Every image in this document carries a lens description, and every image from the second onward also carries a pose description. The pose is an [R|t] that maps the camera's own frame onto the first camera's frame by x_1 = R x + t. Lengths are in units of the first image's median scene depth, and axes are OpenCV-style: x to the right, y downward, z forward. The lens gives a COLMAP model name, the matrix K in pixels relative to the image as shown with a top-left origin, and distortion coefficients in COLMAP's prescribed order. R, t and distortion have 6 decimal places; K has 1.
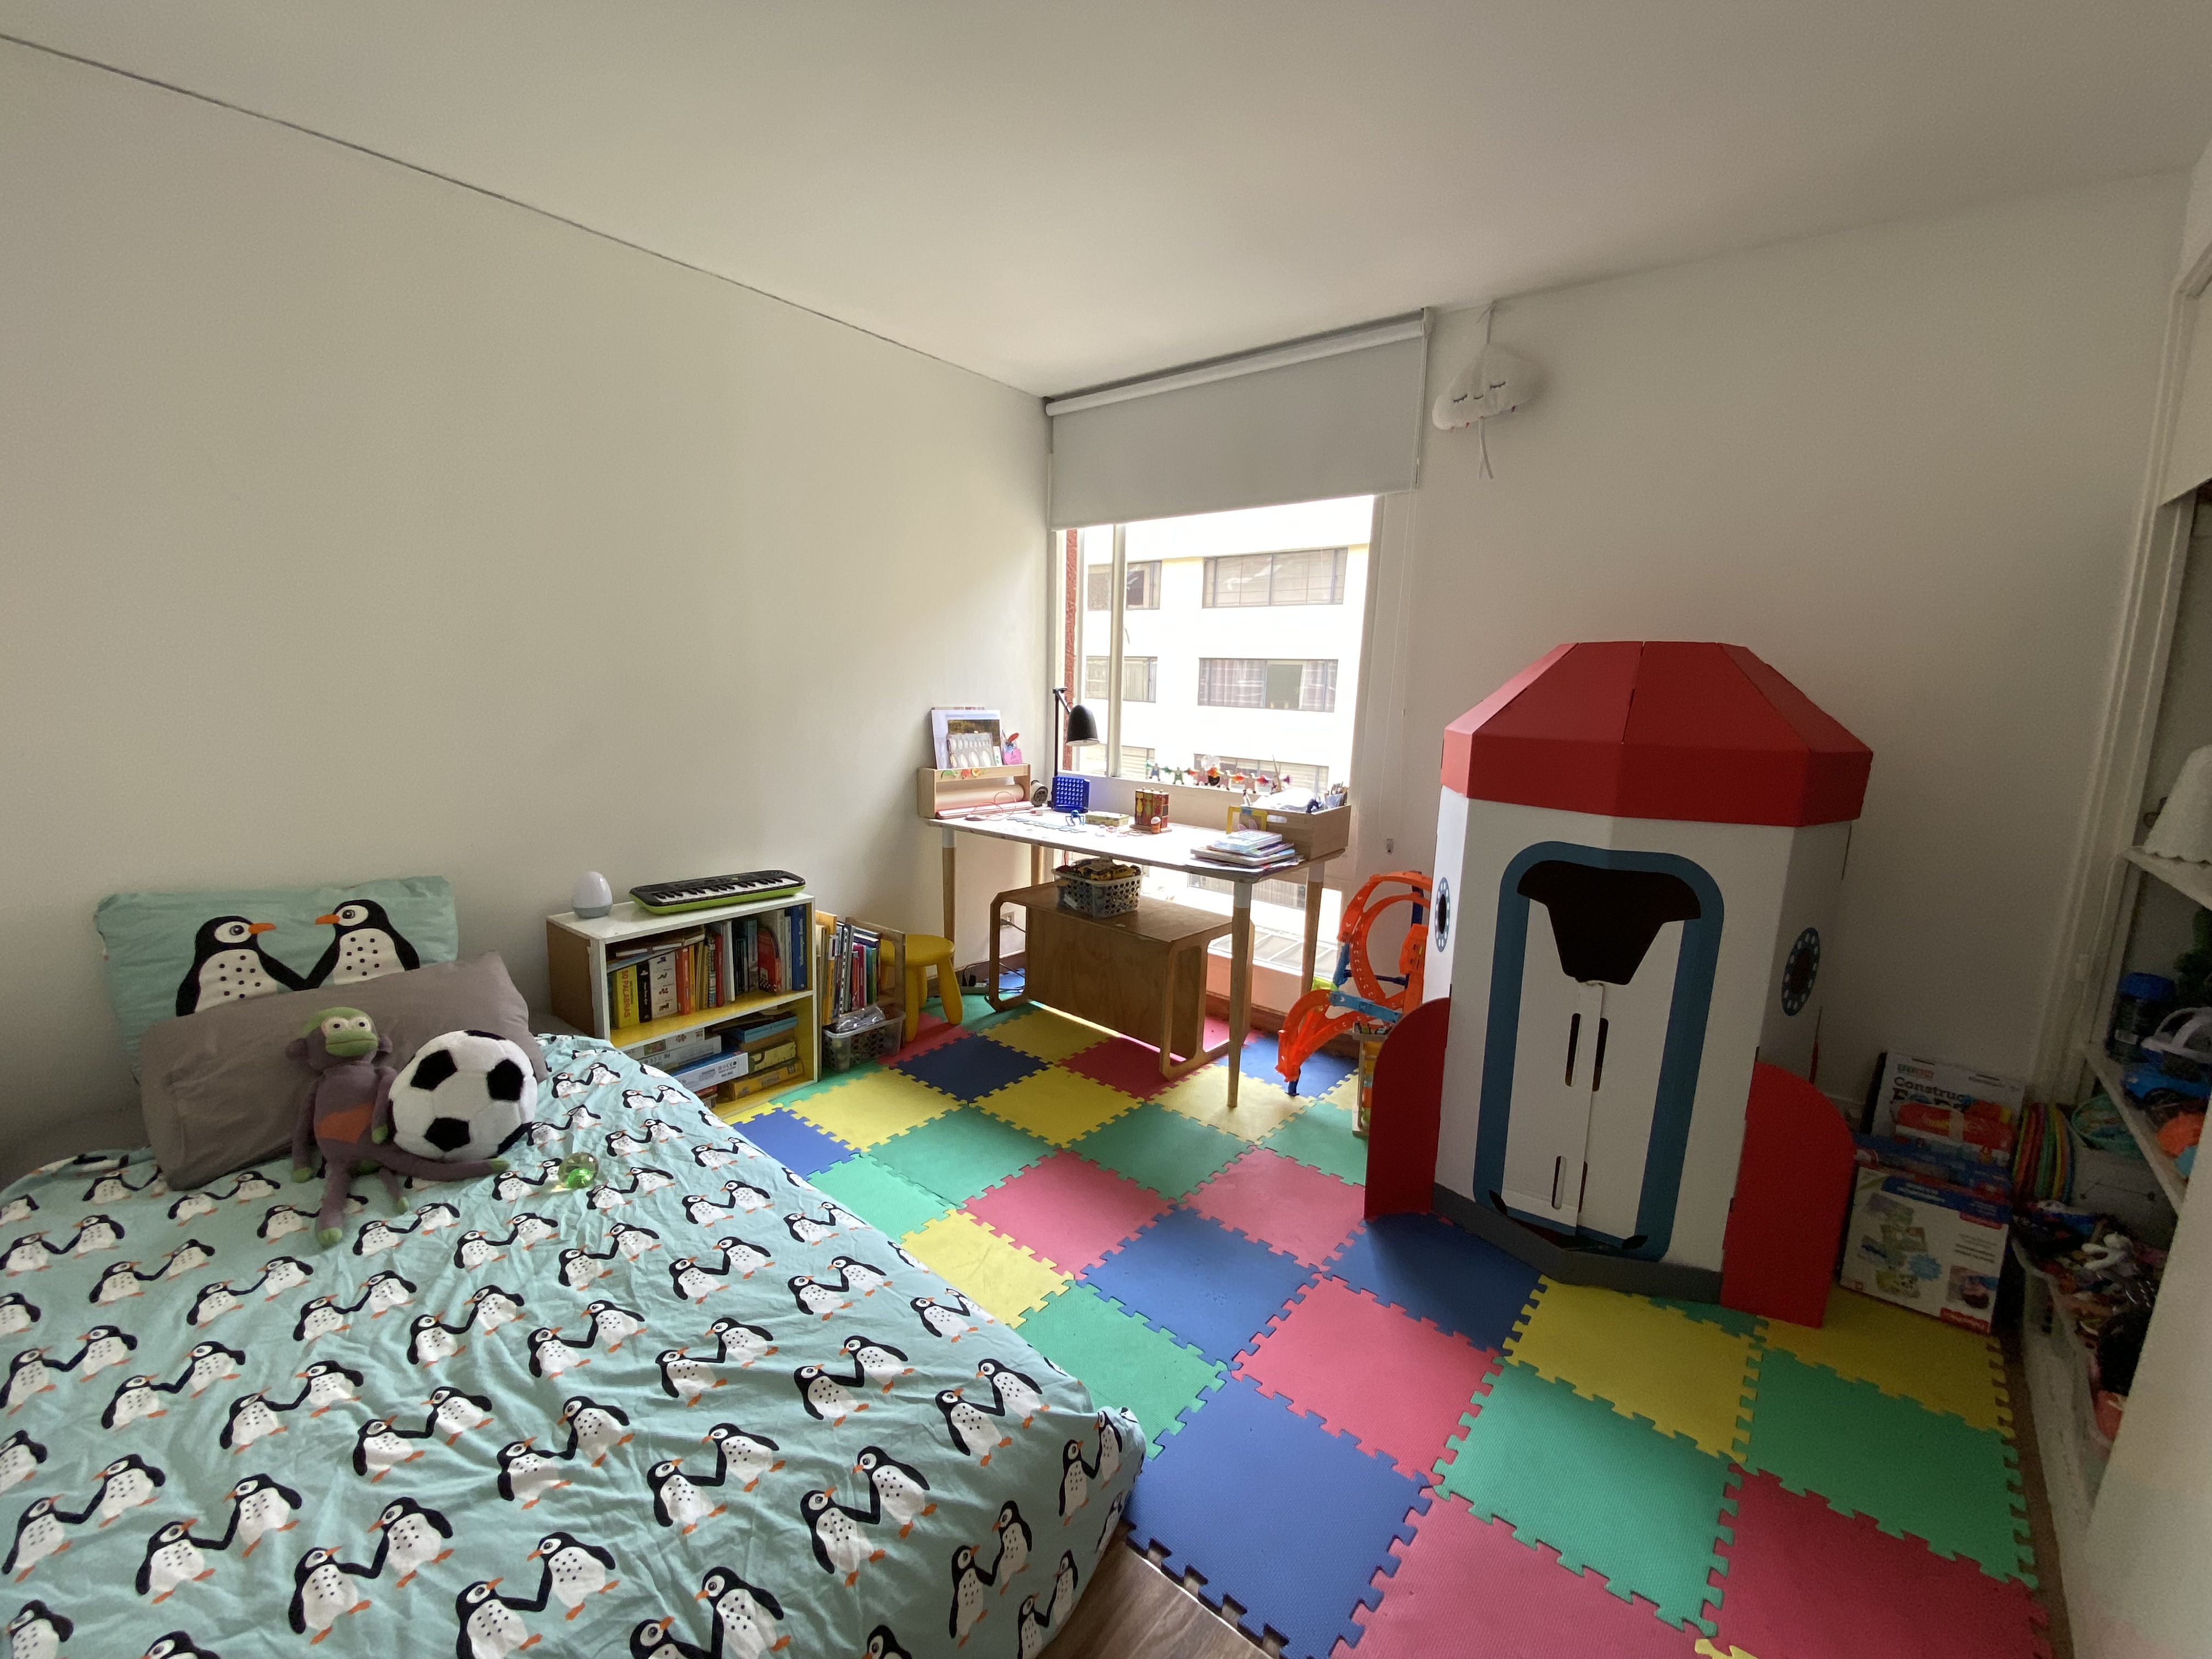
lens RADIAL K [[913.7, 0, 1098.4], [0, 913.7, 829.3], [0, 0, 1]] dist [0.022676, -0.019702]
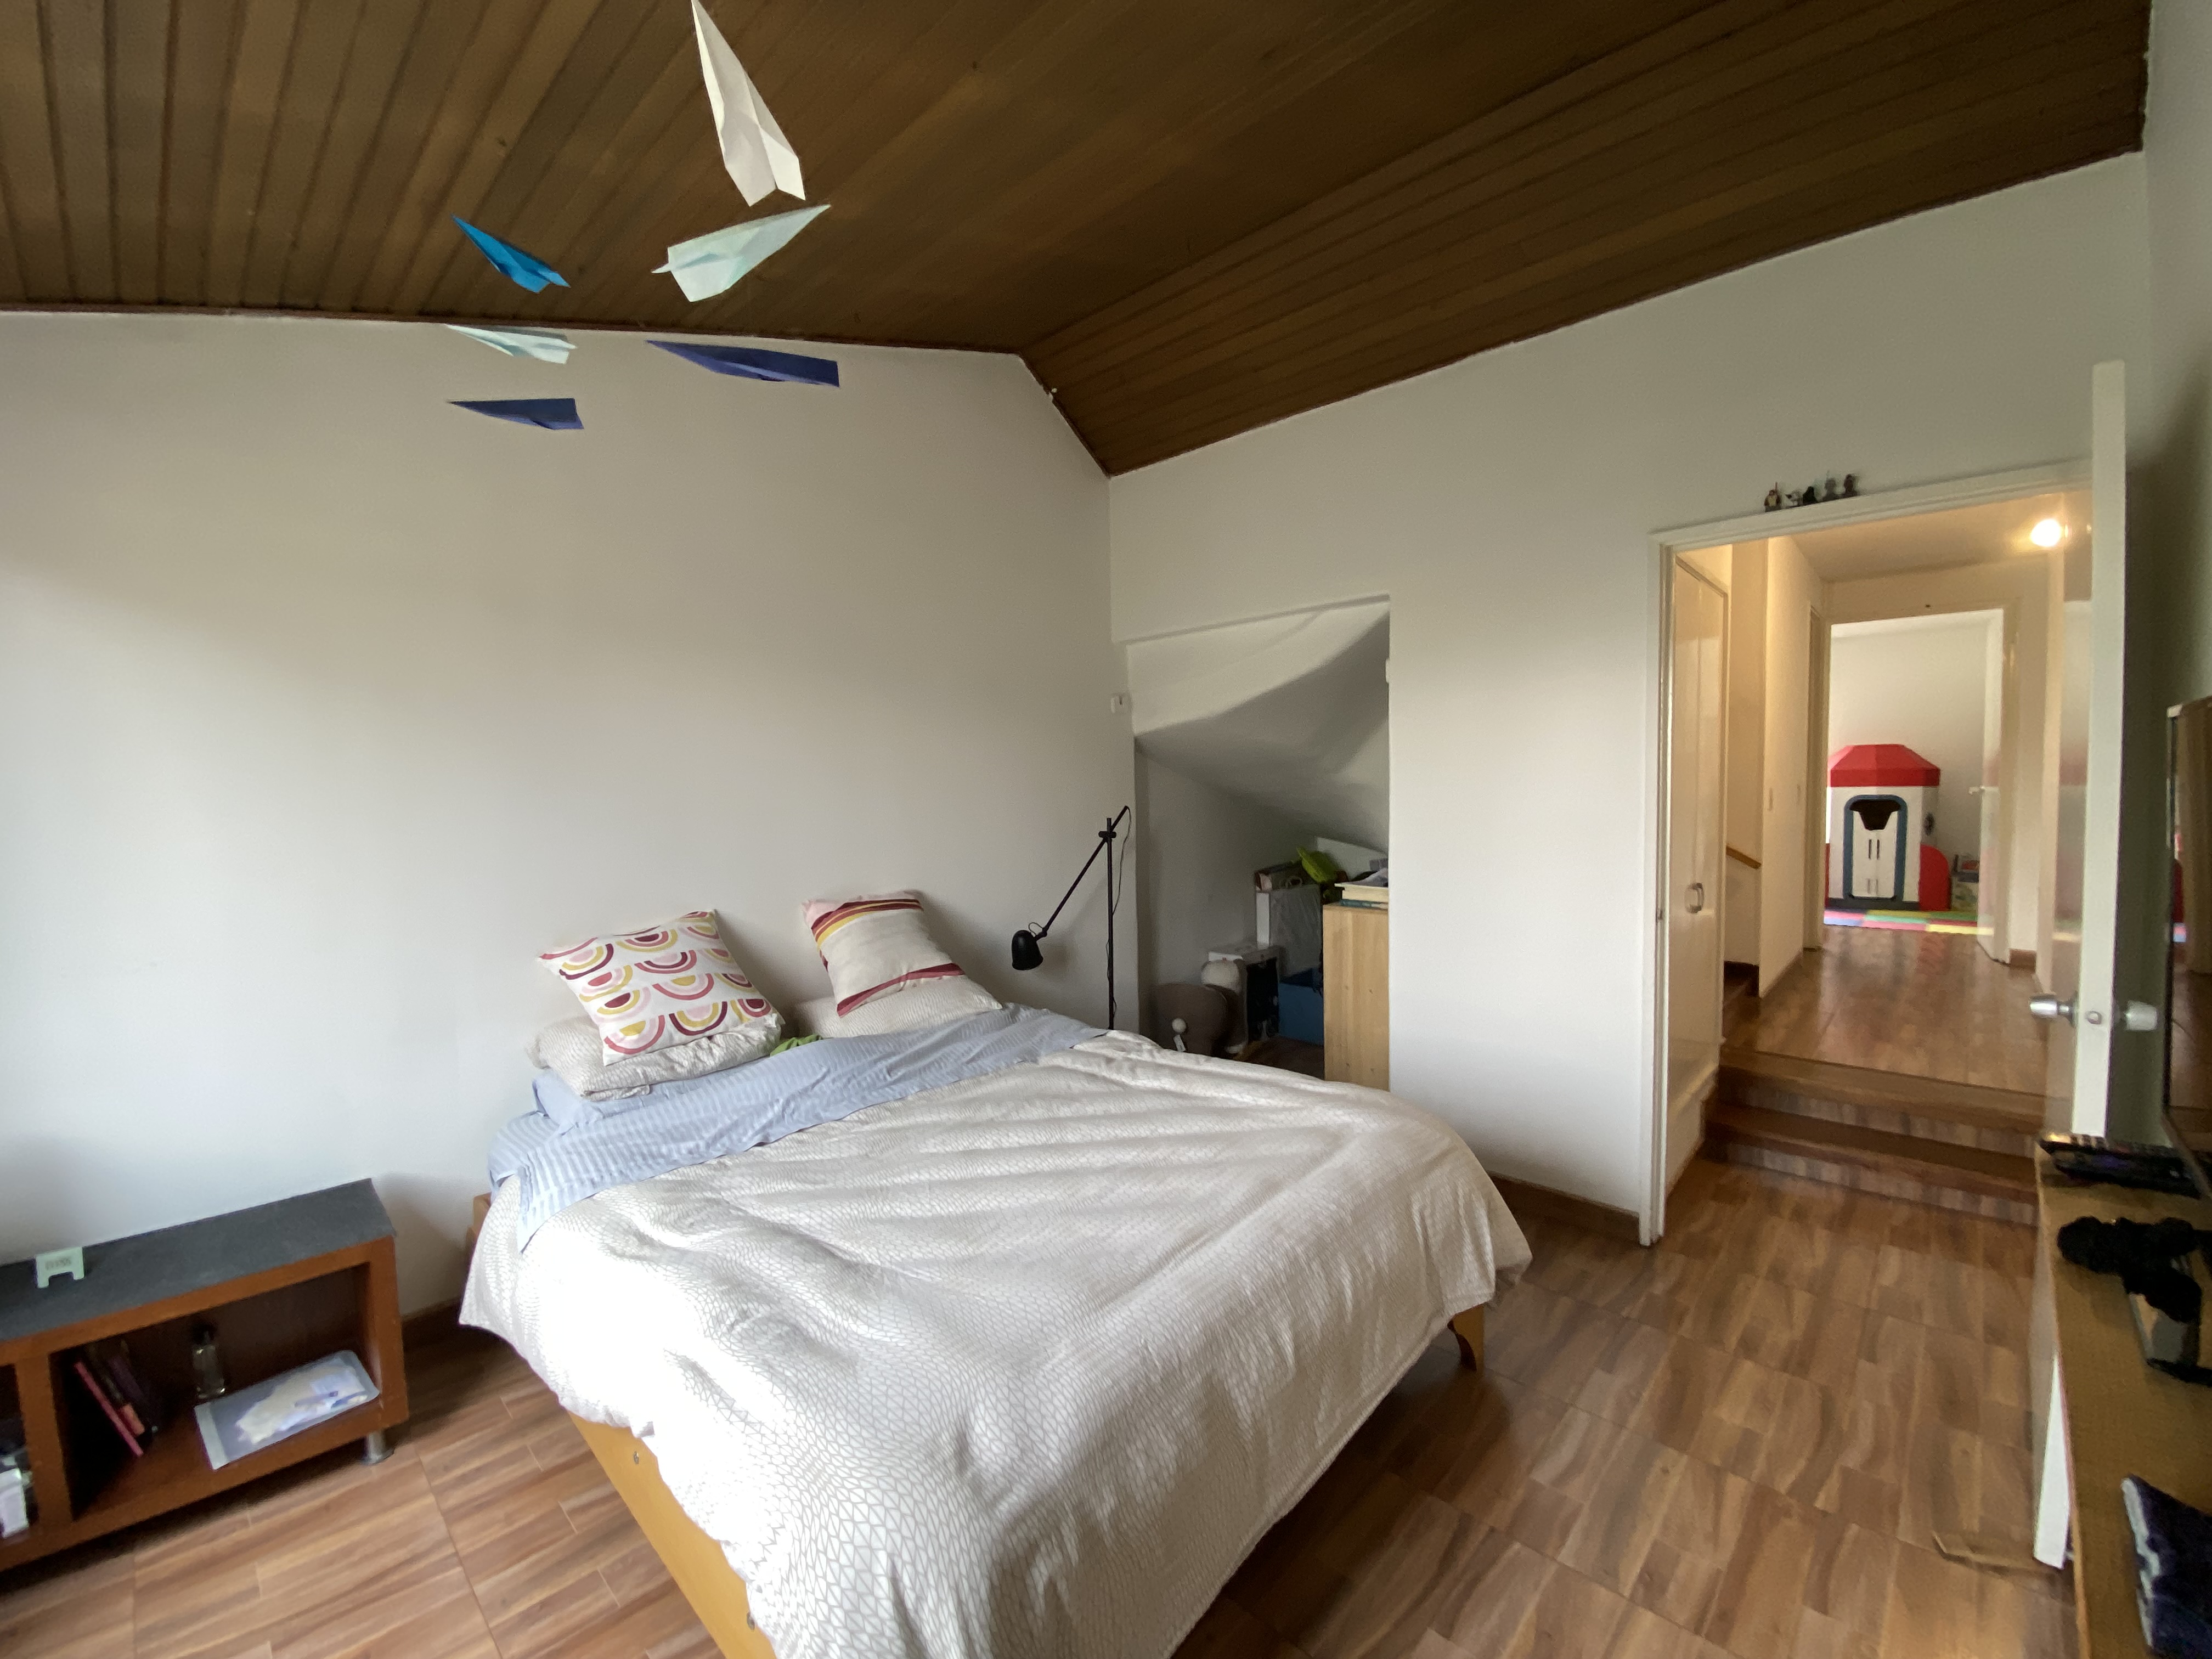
lens RADIAL K [[913.7, 0, 1098.4], [0, 913.7, 829.3], [0, 0, 1]] dist [0.022676, -0.019702]
pose [[0.997272, -0.042338, -0.060458, -2.513426], [0.034801, 0.992080, -0.120691, 0.518935], [0.065089, 0.118258, 0.990847, -3.086938]]
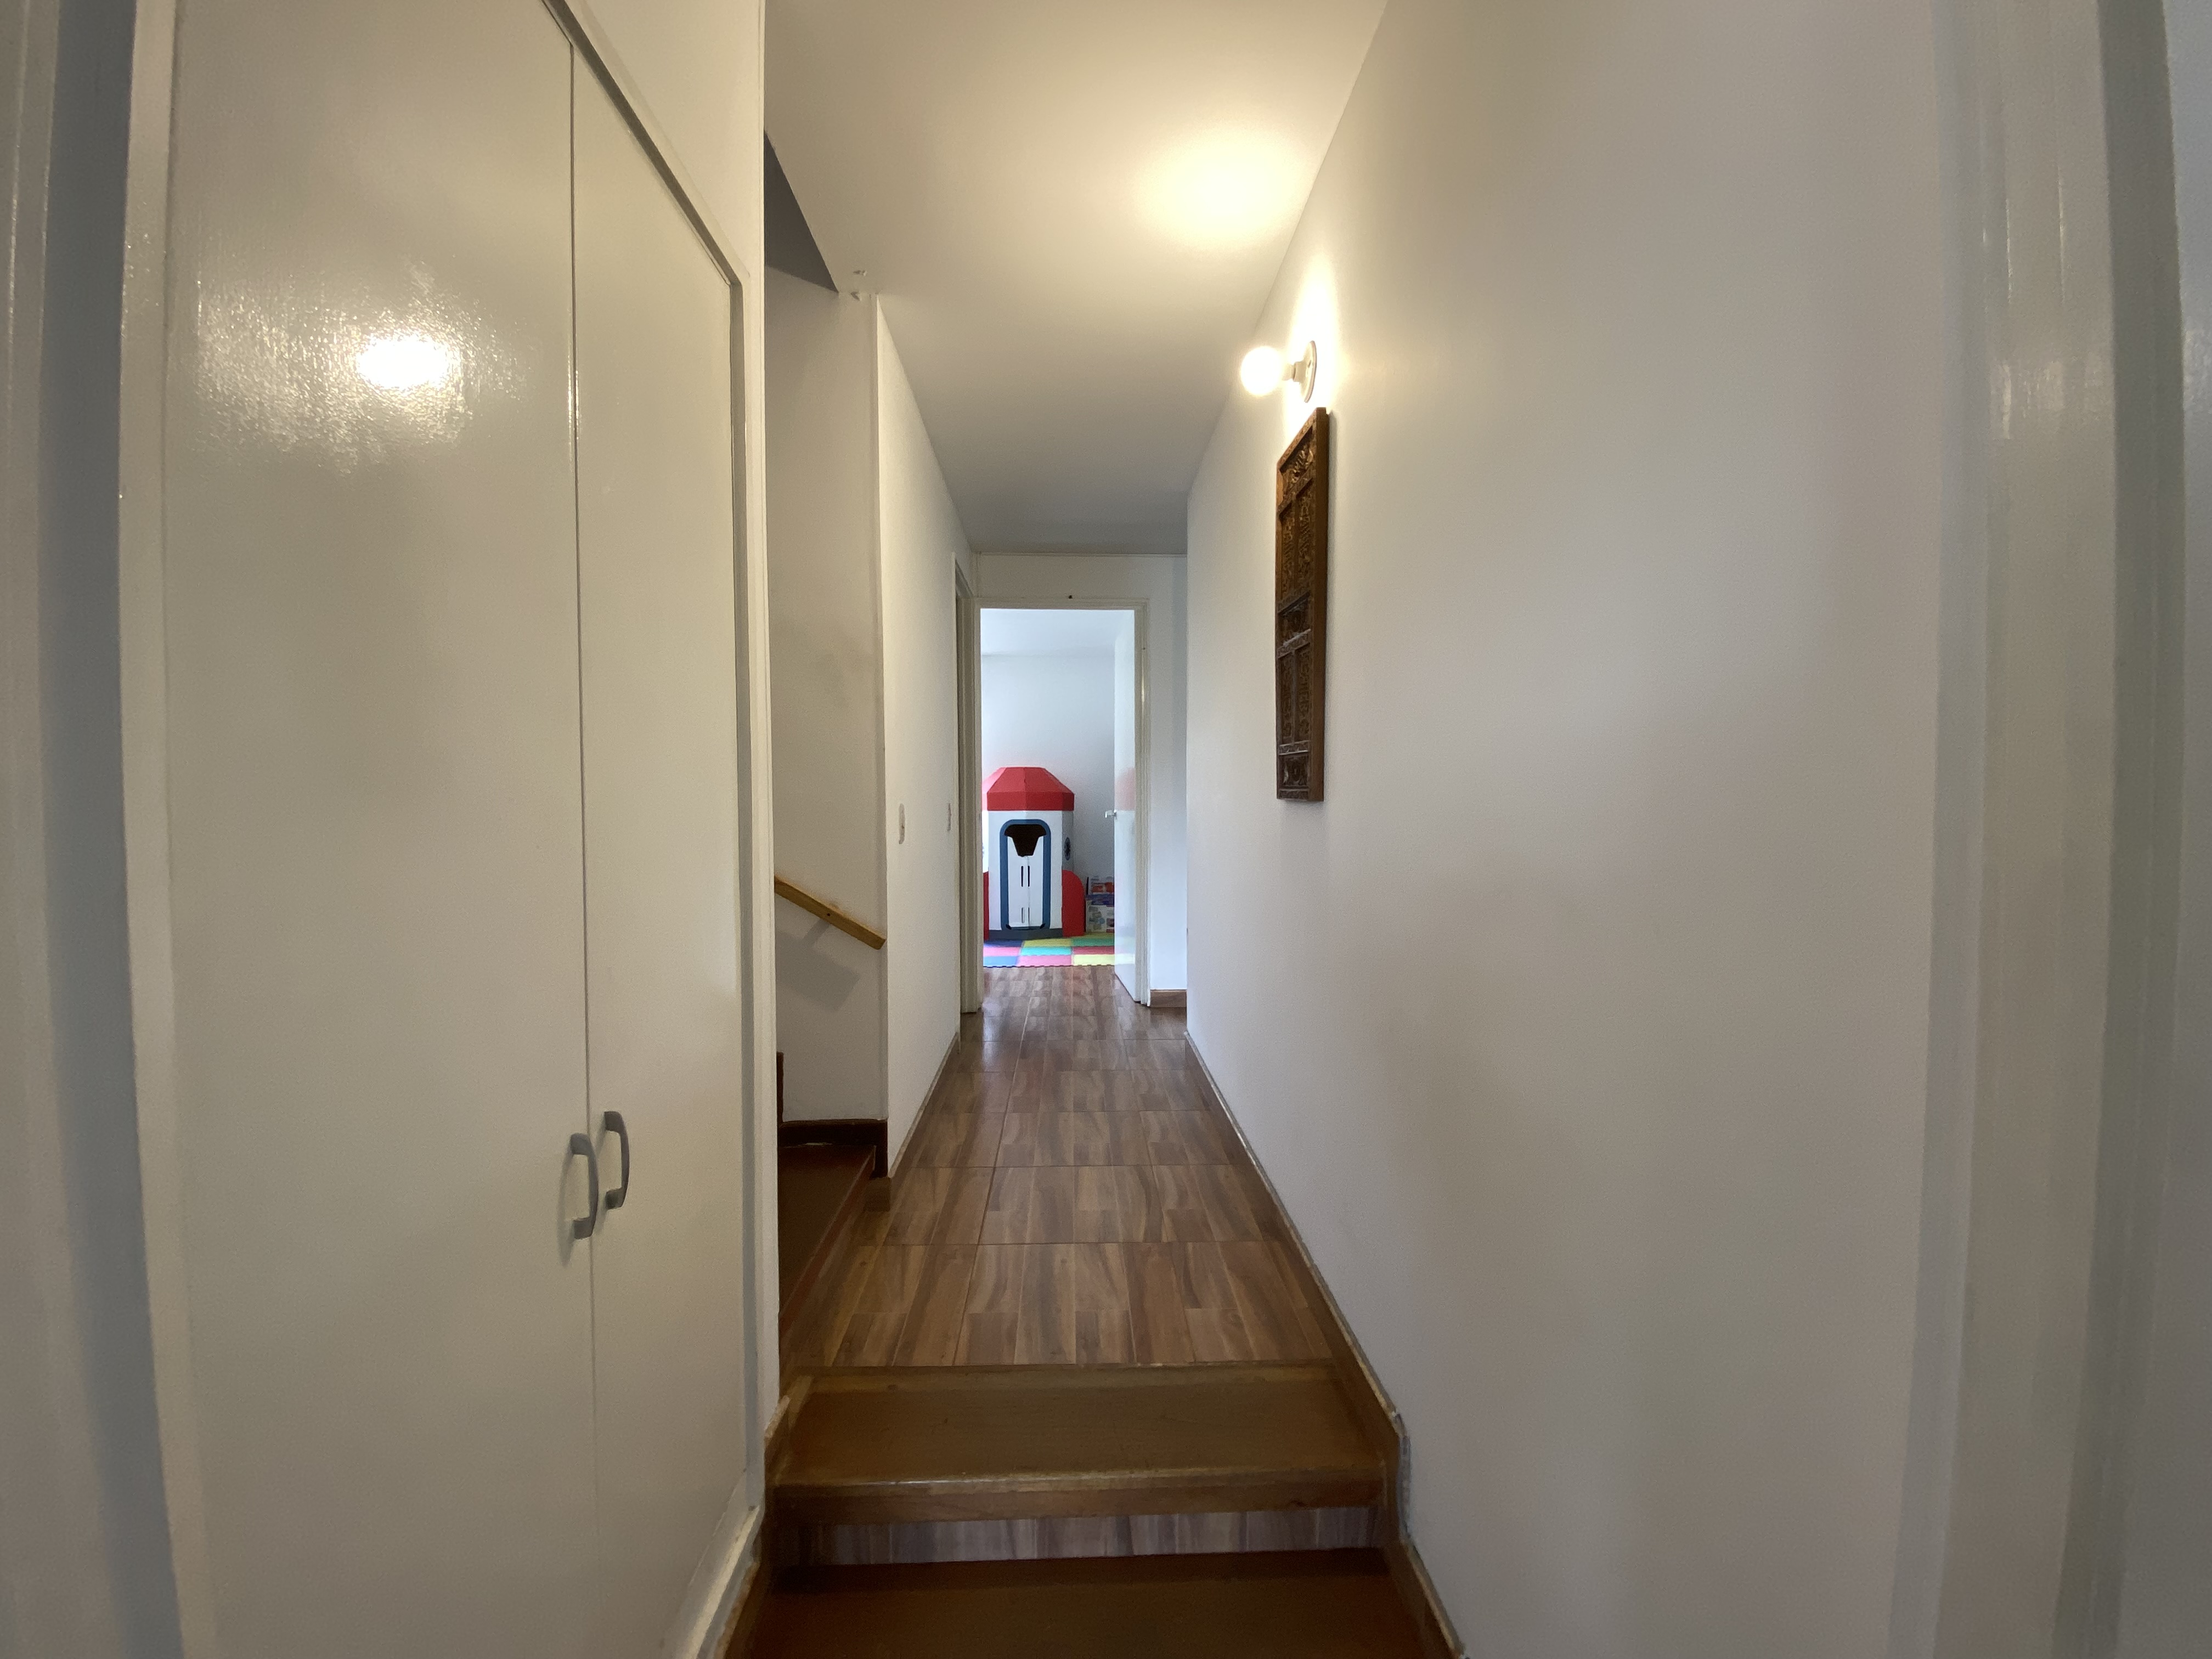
lens RADIAL K [[913.7, 0, 1098.4], [0, 913.7, 829.3], [0, 0, 1]] dist [0.022676, -0.019702]
pose [[0.744257, -0.054292, 0.665683, -1.695628], [0.140949, 0.987011, -0.077087, 0.384983], [-0.652851, 0.151200, 0.742242, -1.955569]]
